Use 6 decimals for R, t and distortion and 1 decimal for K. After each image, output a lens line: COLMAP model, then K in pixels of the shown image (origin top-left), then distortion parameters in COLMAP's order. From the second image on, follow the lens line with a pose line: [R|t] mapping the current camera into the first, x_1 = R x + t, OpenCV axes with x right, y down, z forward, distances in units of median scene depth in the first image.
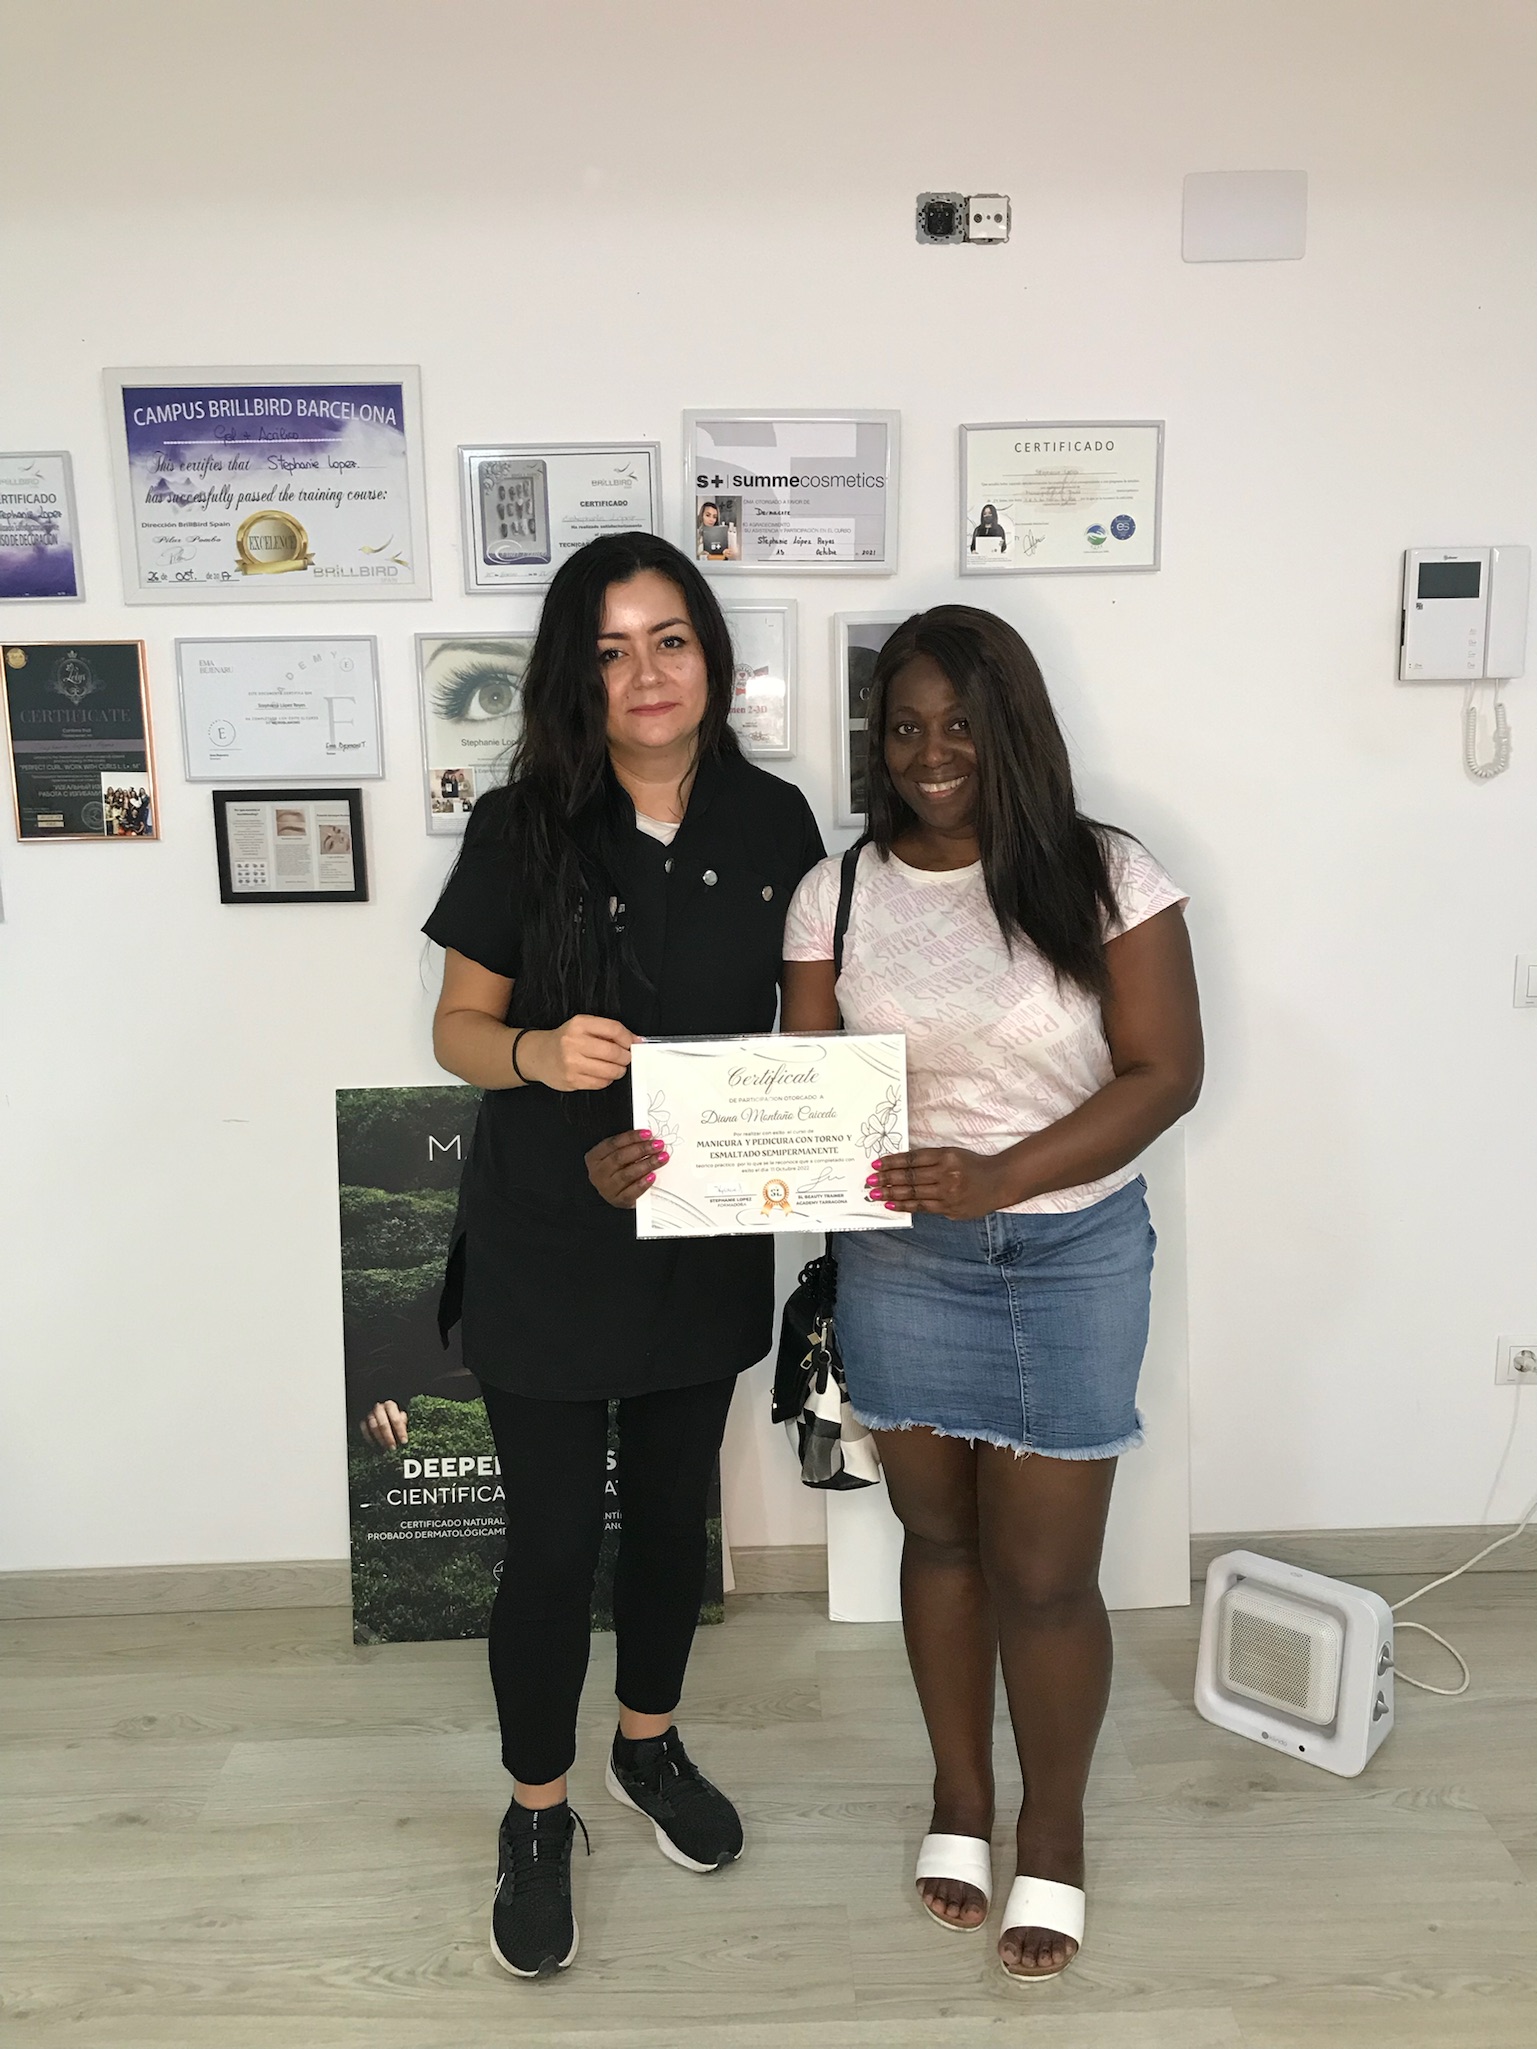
lens RADIAL K [[1661.6, 0, 770.2], [0, 1661.6, 1028.6], [0, 0, 1]] dist [0.011610, 0.008645]
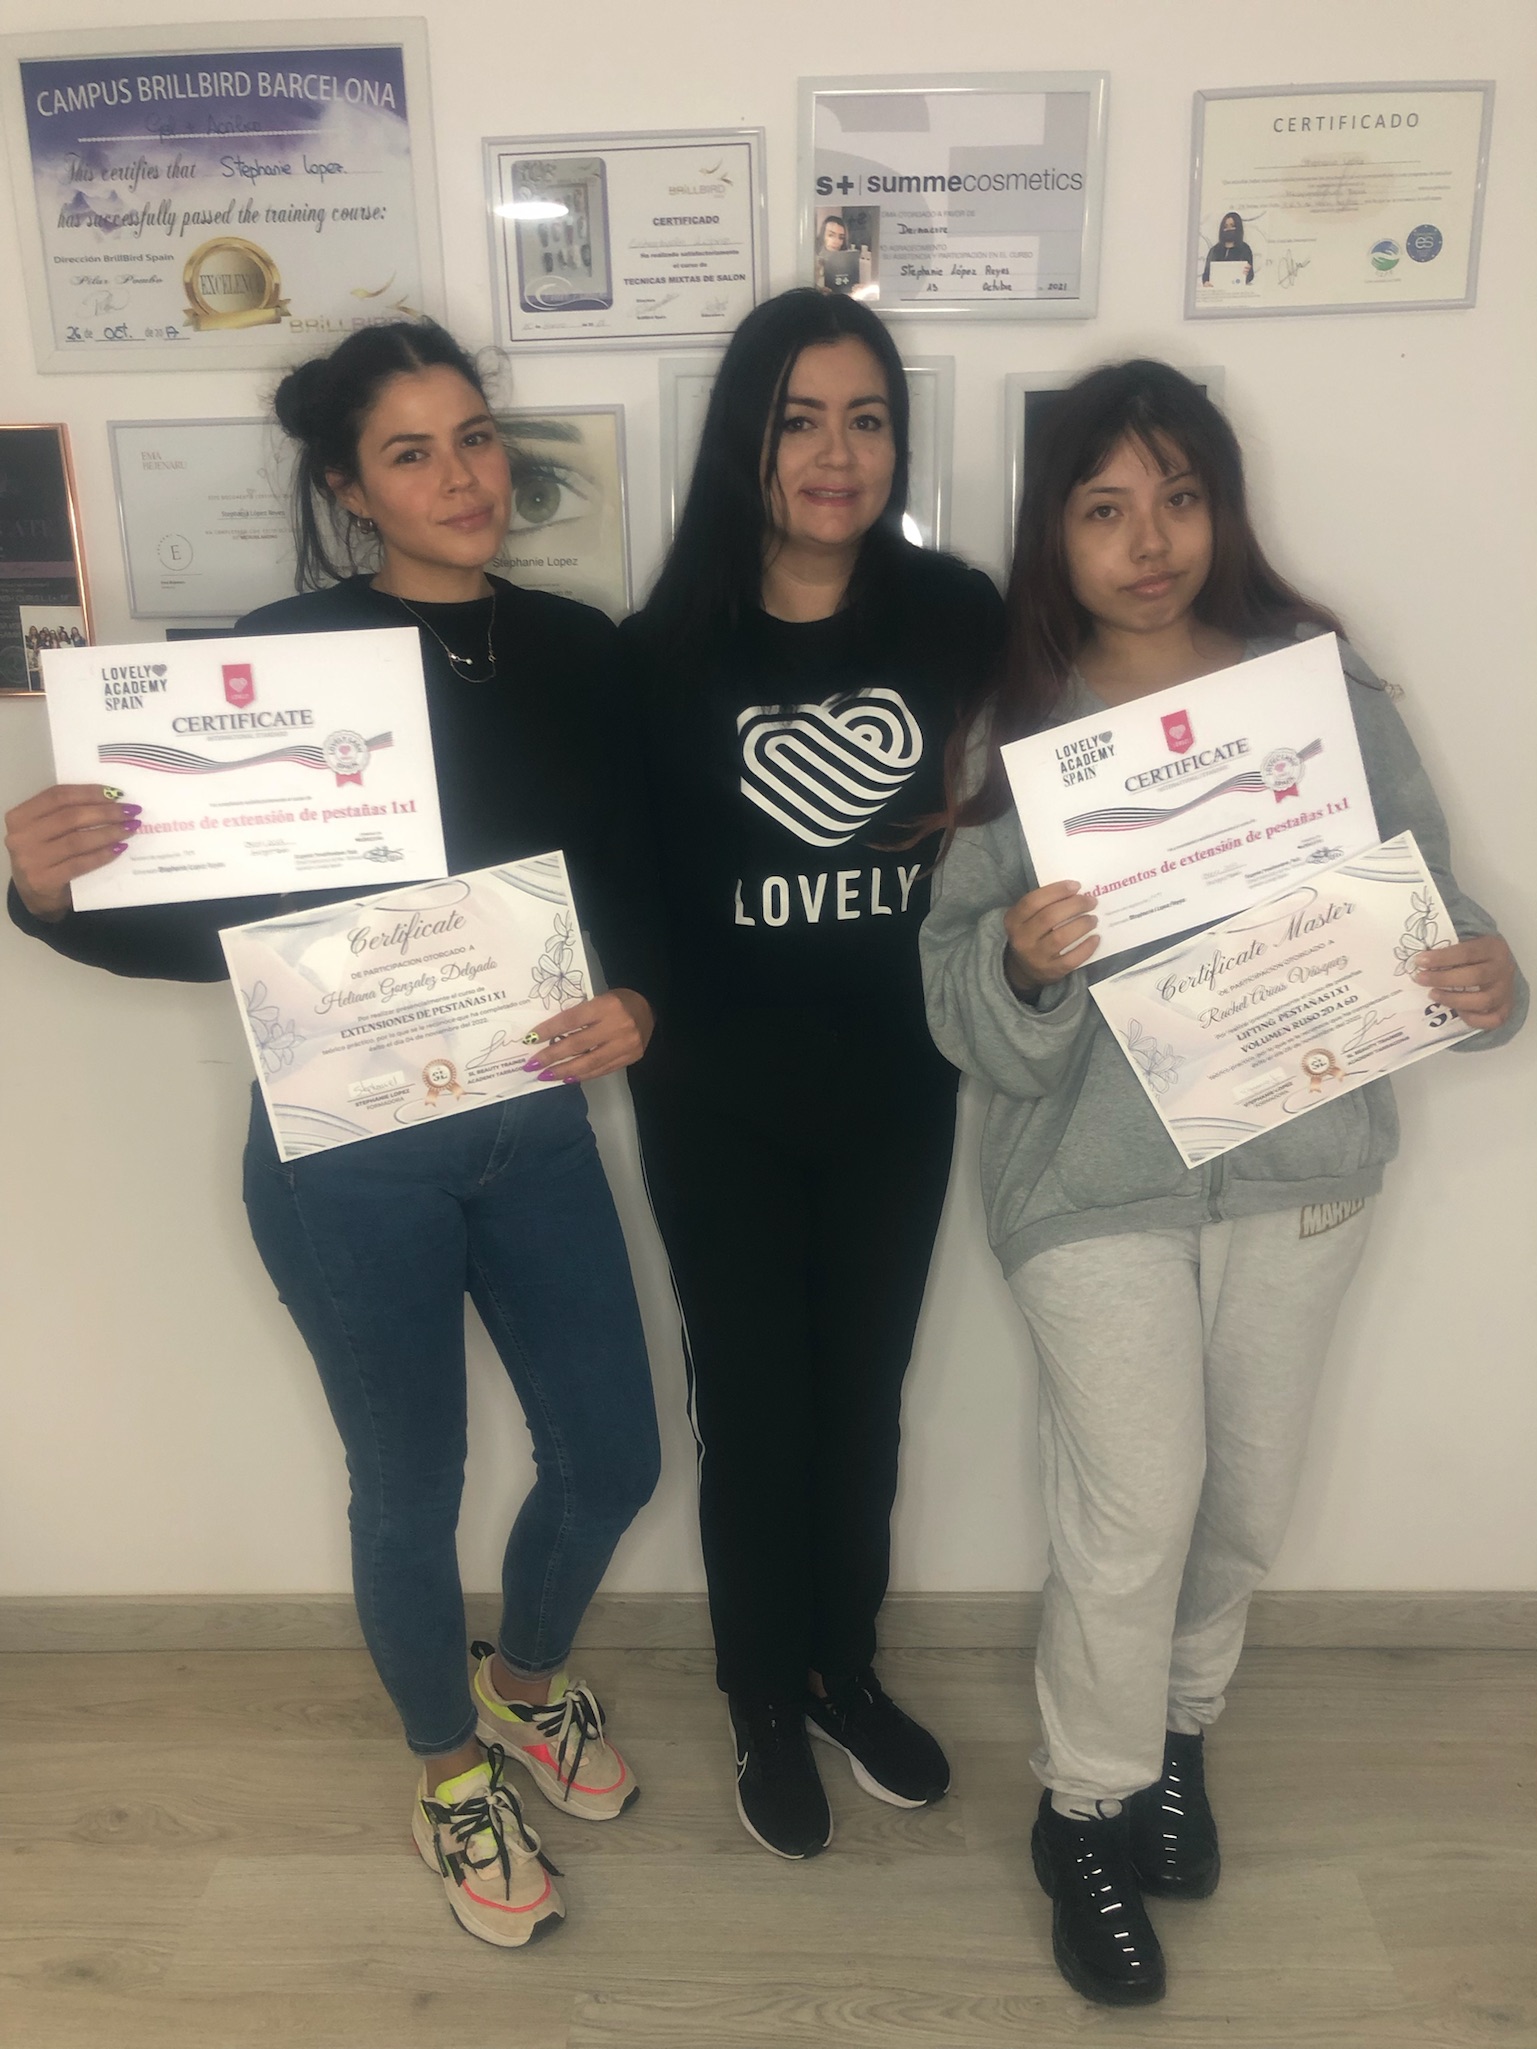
lens RADIAL K [[1680.6, 0, 765.8], [0, 1680.6, 1020.9], [0, 0, 1]] dist [0.016352, -0.001391]
pose [[0.998462, 0.009960, -0.054534, -0.022808], [-0.004812, 0.995587, 0.093722, -0.041308], [0.055227, -0.093316, 0.994104, 0.249688]]
